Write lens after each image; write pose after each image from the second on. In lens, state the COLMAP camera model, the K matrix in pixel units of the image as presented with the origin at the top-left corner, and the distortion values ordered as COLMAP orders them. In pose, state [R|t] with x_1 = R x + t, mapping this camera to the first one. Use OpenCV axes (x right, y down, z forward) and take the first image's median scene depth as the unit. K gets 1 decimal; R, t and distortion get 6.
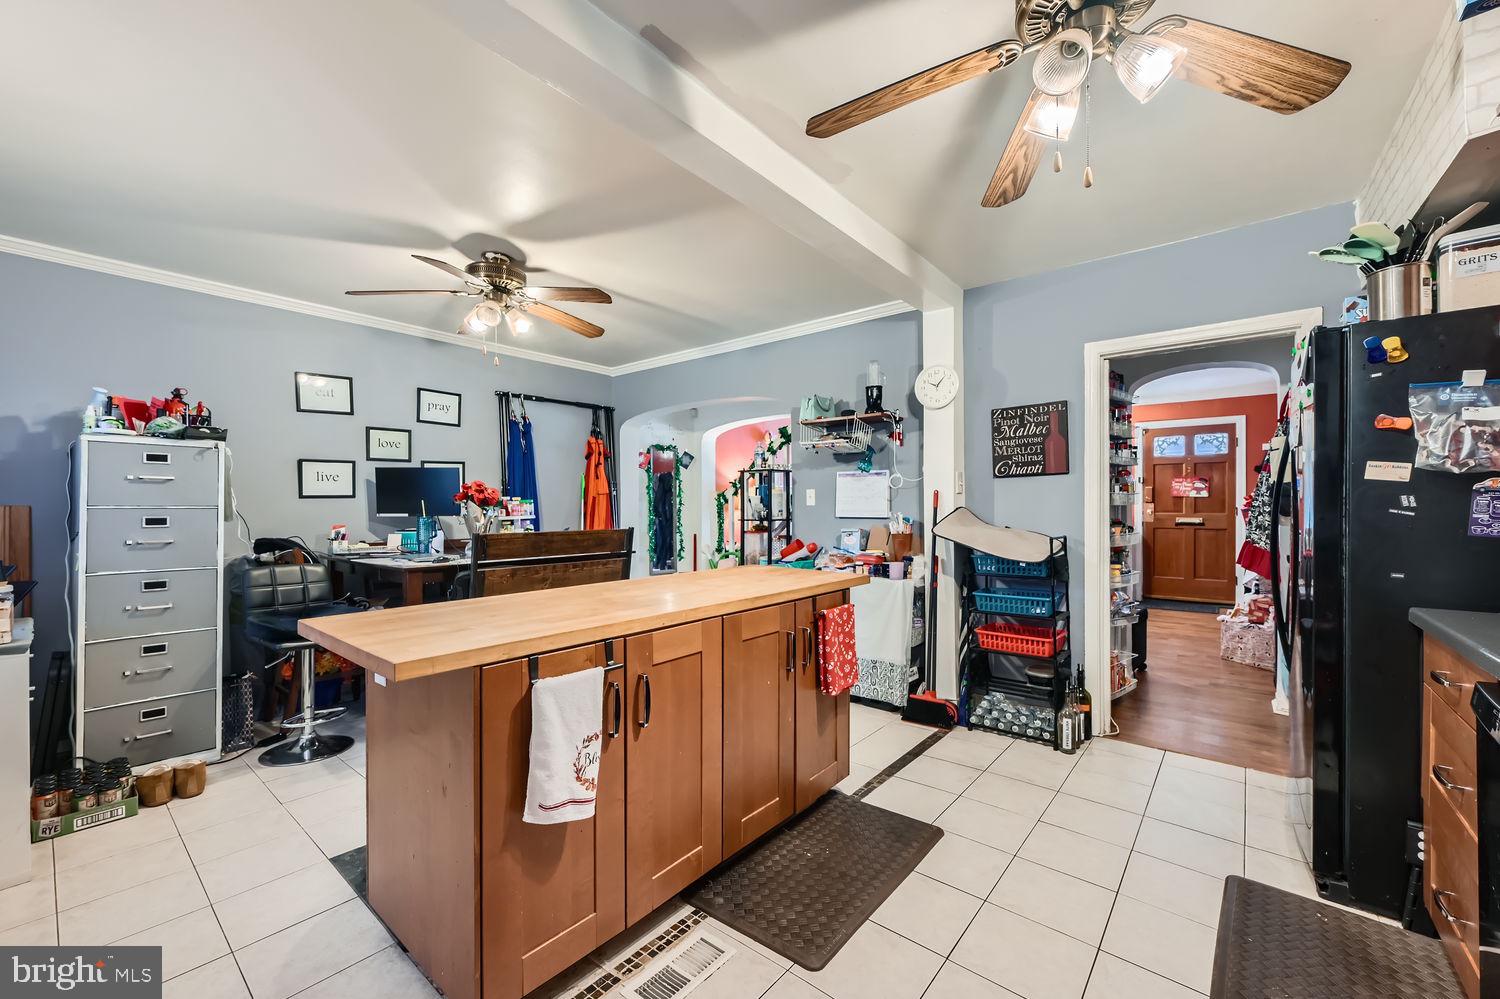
lens RADIAL K [[598.3, 0, 750.7], [0, 598.3, 507.7], [0, 0, 1]] dist [0.001339, 0.000014]
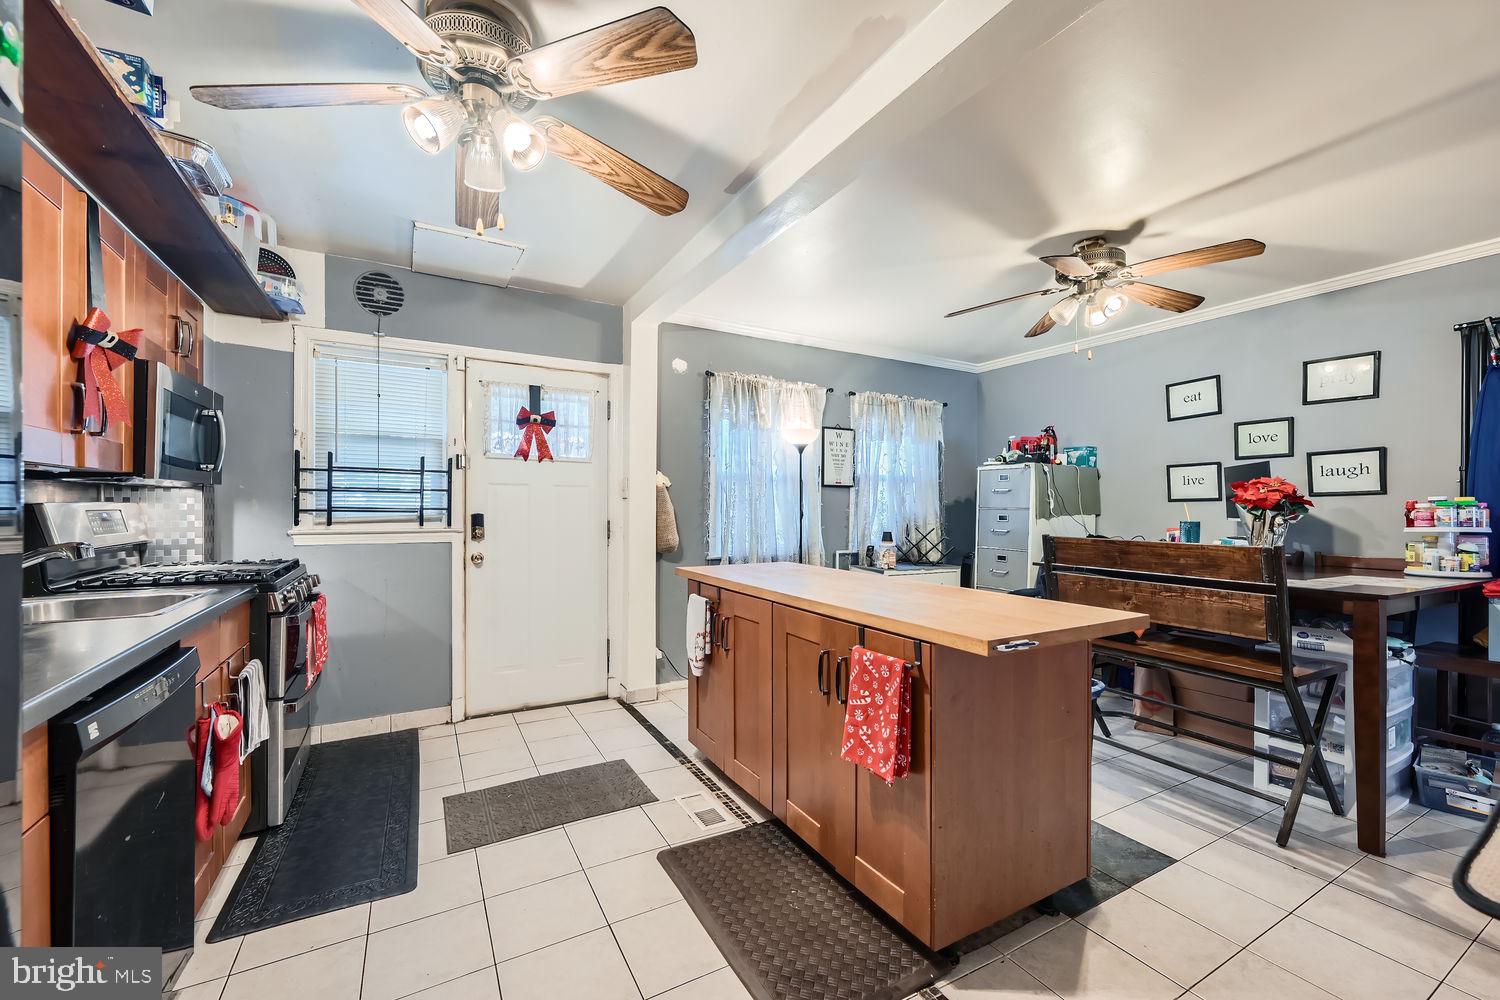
lens RADIAL K [[598.3, 0, 748.8], [0, 598.3, 509.5], [0, 0, 1]] dist [0.001339, 0.000014]
pose [[-0.366155, 0.003915, -0.930546, 0.616591], [-0.008471, 0.999936, 0.007541, -0.003827], [0.930515, 0.010644, -0.366098, 0.809650]]
